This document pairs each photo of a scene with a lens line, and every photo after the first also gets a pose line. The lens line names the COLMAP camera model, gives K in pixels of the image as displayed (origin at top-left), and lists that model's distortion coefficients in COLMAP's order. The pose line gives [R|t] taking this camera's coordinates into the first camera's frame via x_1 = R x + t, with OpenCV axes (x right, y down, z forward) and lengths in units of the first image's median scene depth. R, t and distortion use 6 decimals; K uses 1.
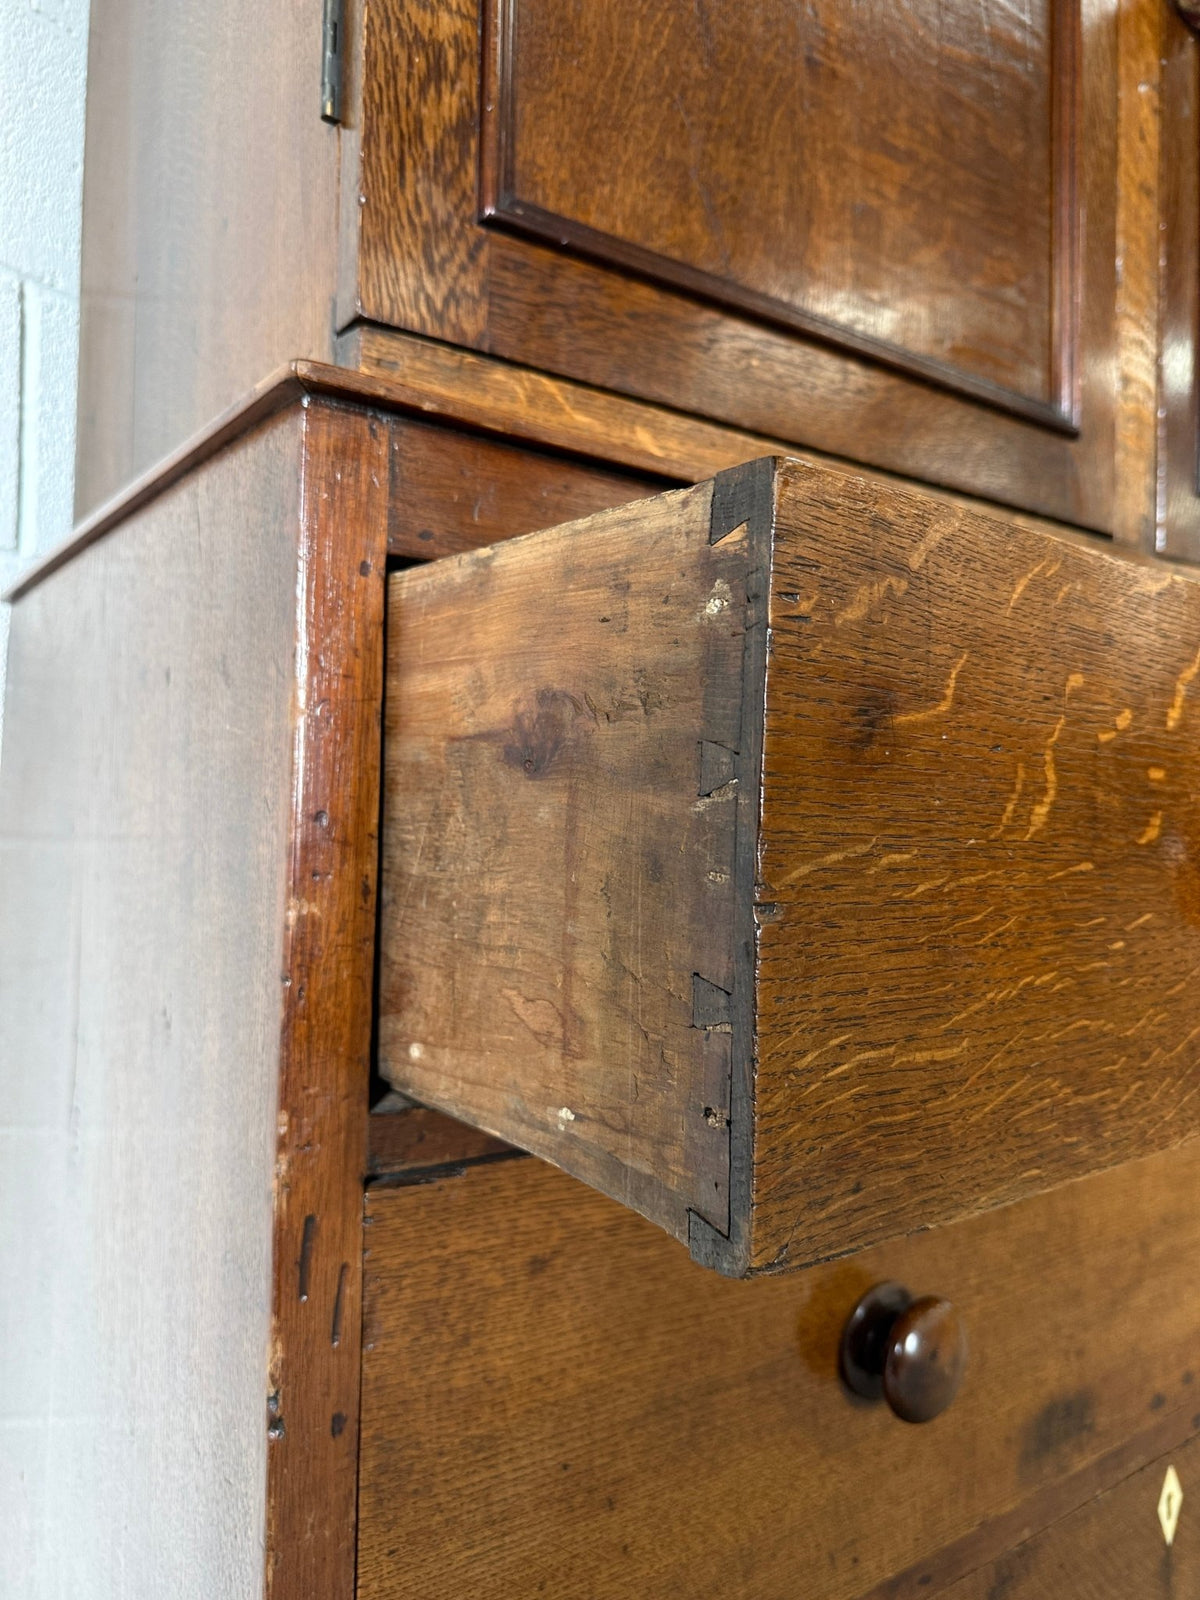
lens RADIAL K [[1175.6, 0, 589.0], [0, 1175.6, 800.5], [0, 0, 1]] dist [0.018352, -0.048368]
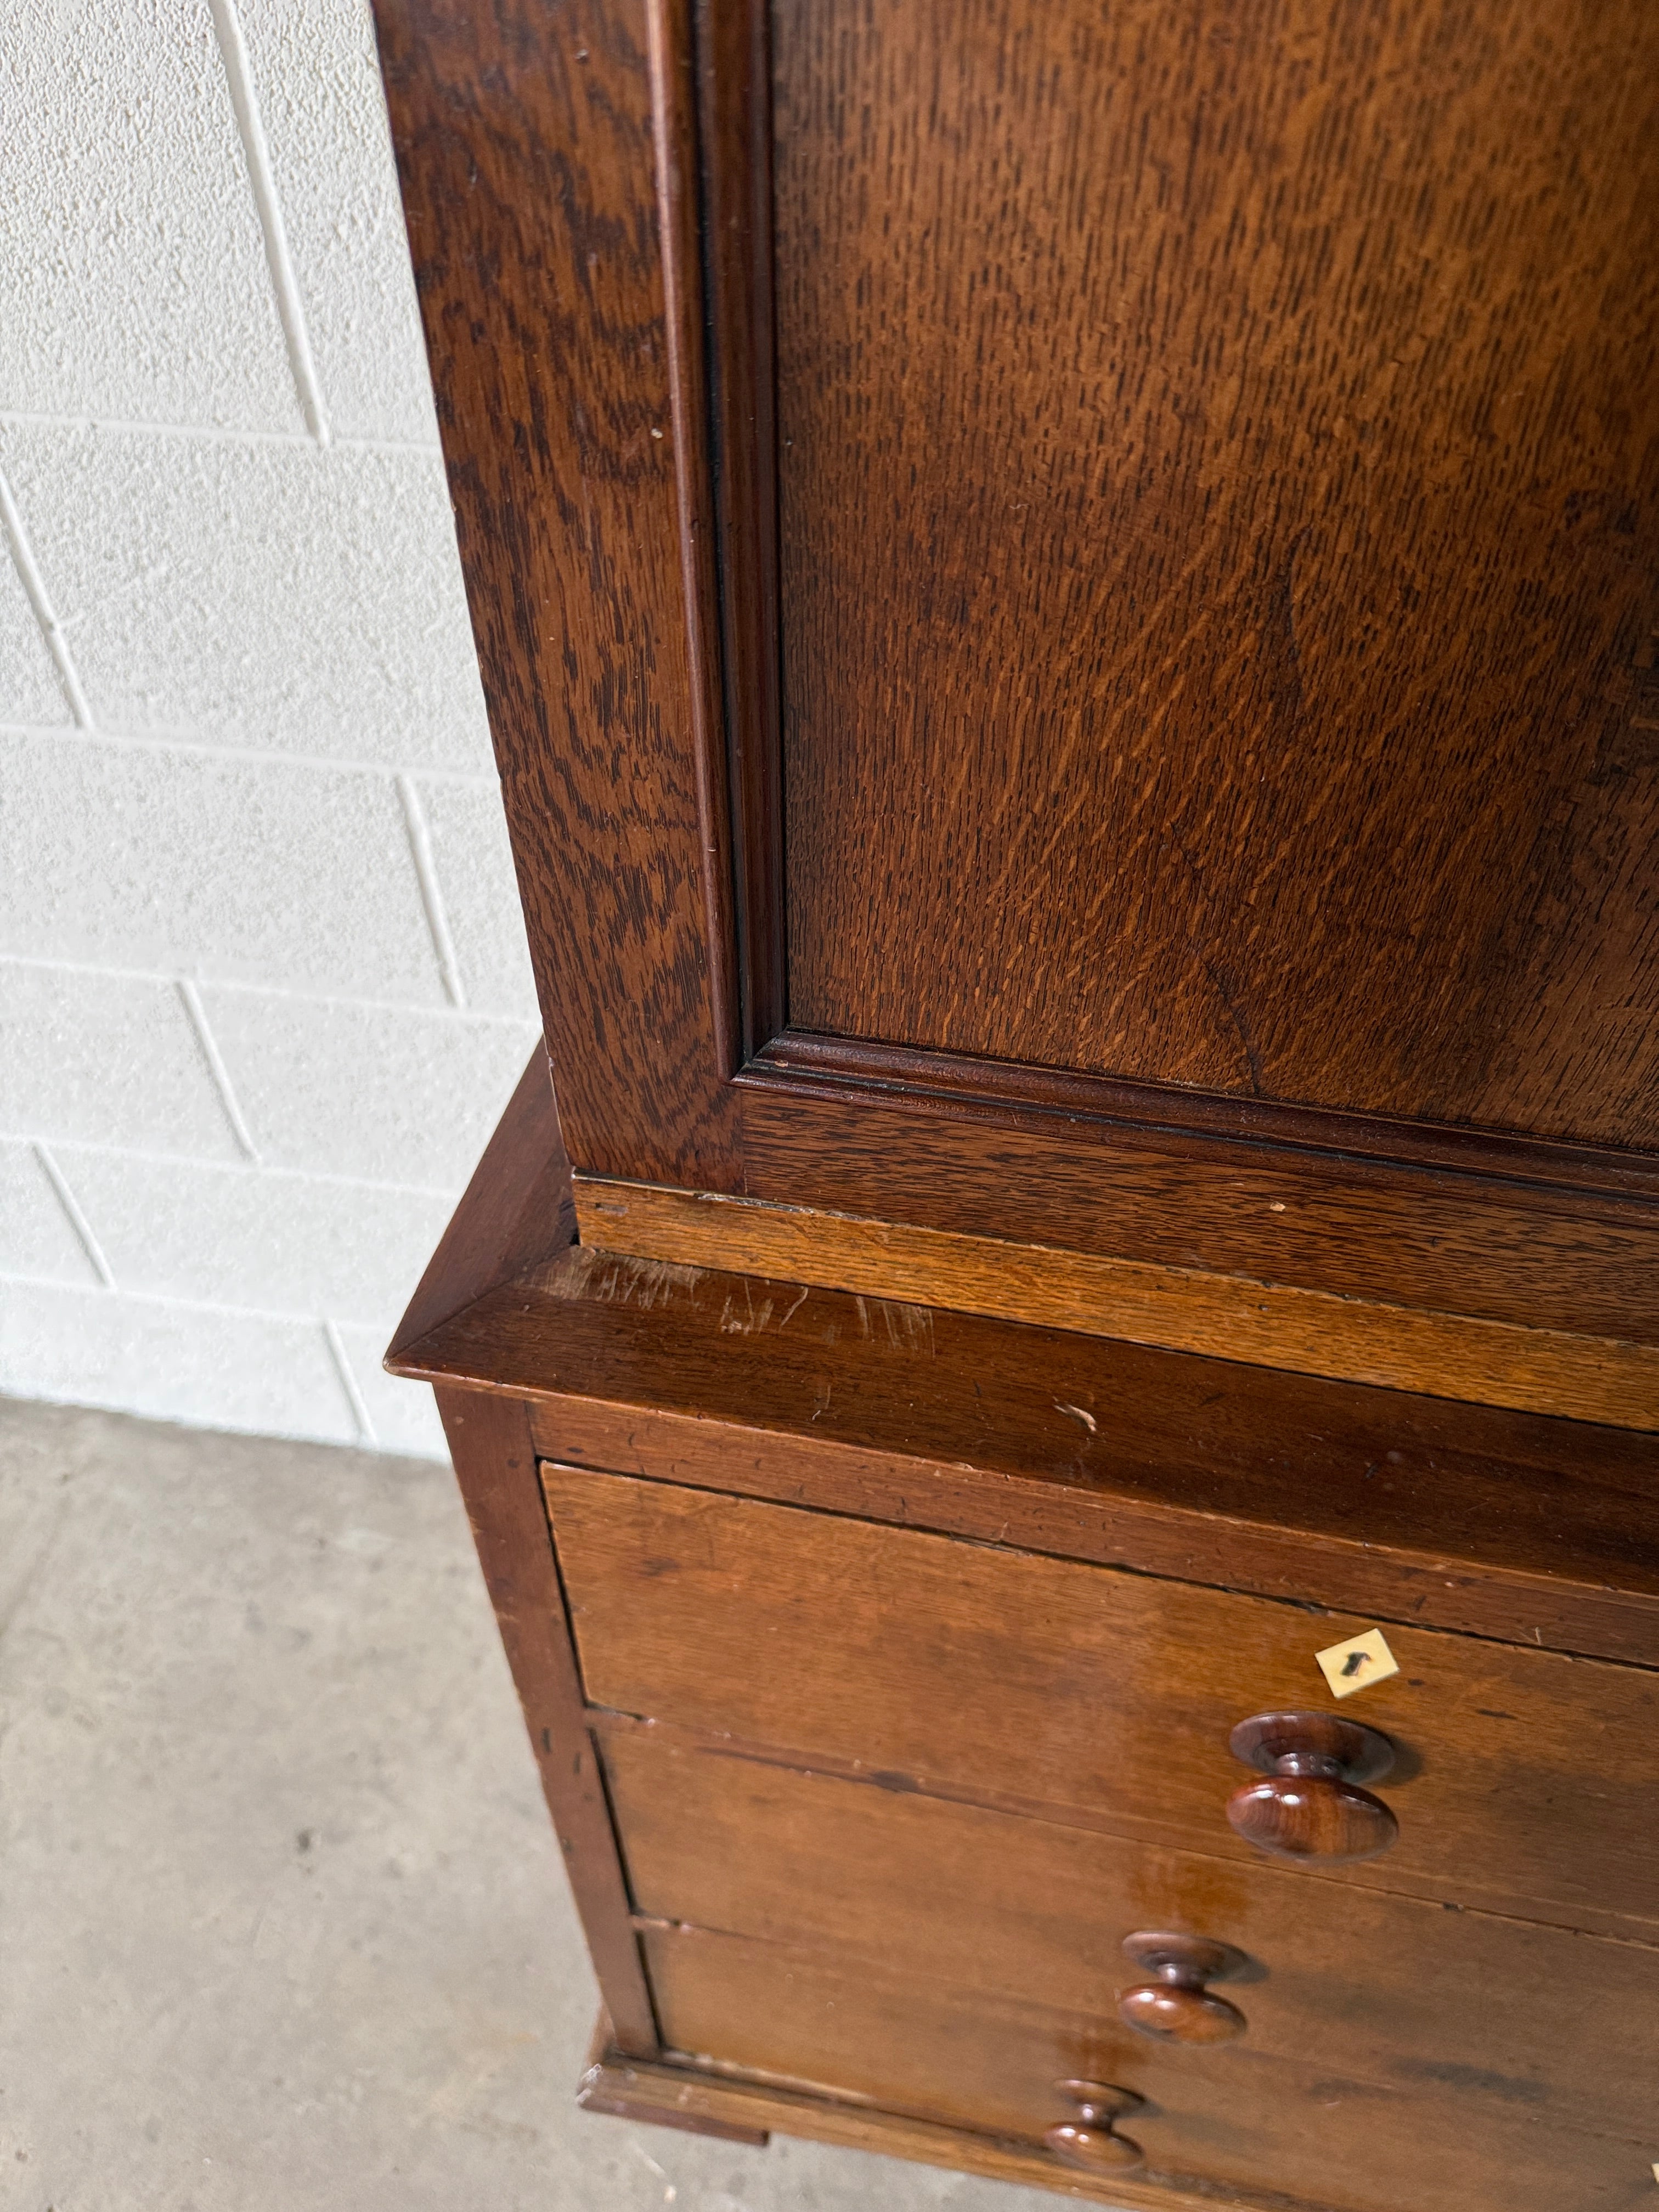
lens RADIAL K [[1625.2, 0, 818.9], [0, 1625.2, 1128.1], [0, 0, 1]] dist [0.018352, -0.048368]
pose [[0.657927, 0.536255, -0.528737, 0.465994], [0.025764, 0.685659, 0.727467, -1.175312], [0.752641, -0.492243, 0.437297, 0.630113]]
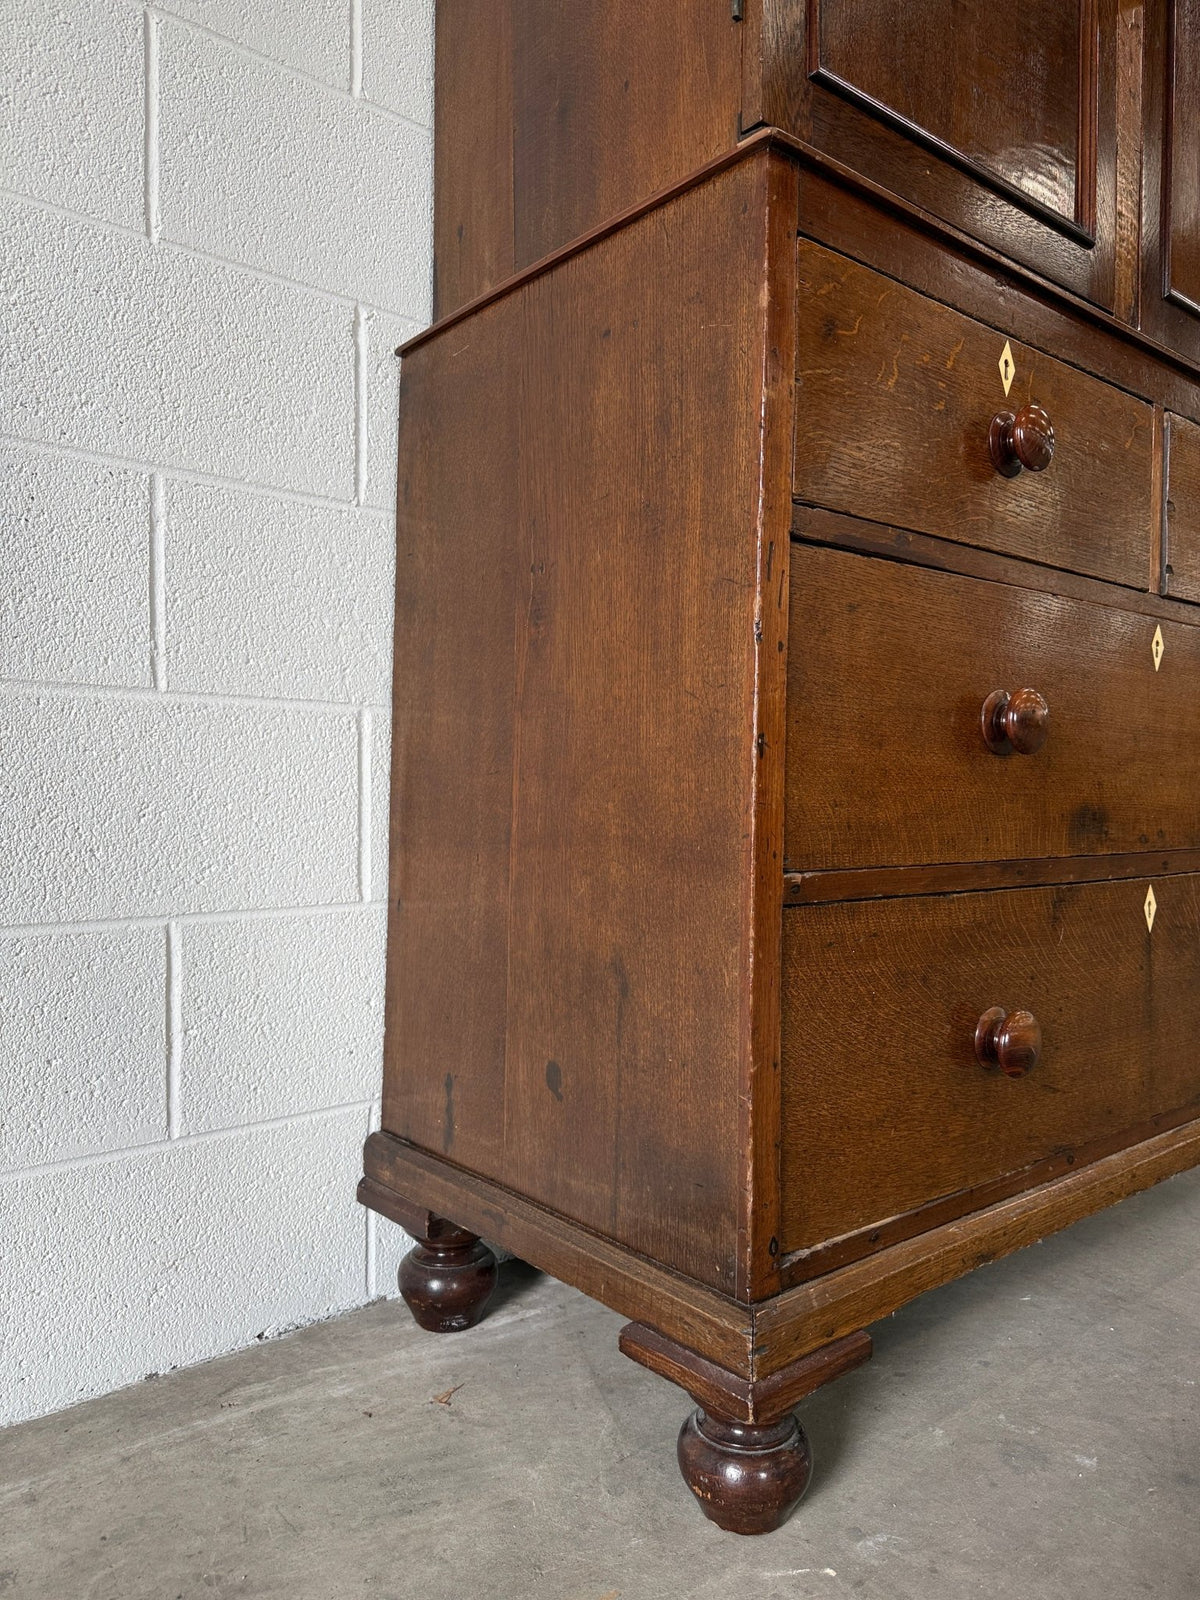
lens RADIAL K [[1175.6, 0, 602.5], [0, 1175.6, 827.7], [0, 0, 1]] dist [0.018352, -0.048368]
pose [[0.998723, -0.013916, 0.048562, -0.540446], [0.011875, 0.999044, 0.042063, 0.643363], [-0.049101, -0.041433, 0.997934, -0.939885]]
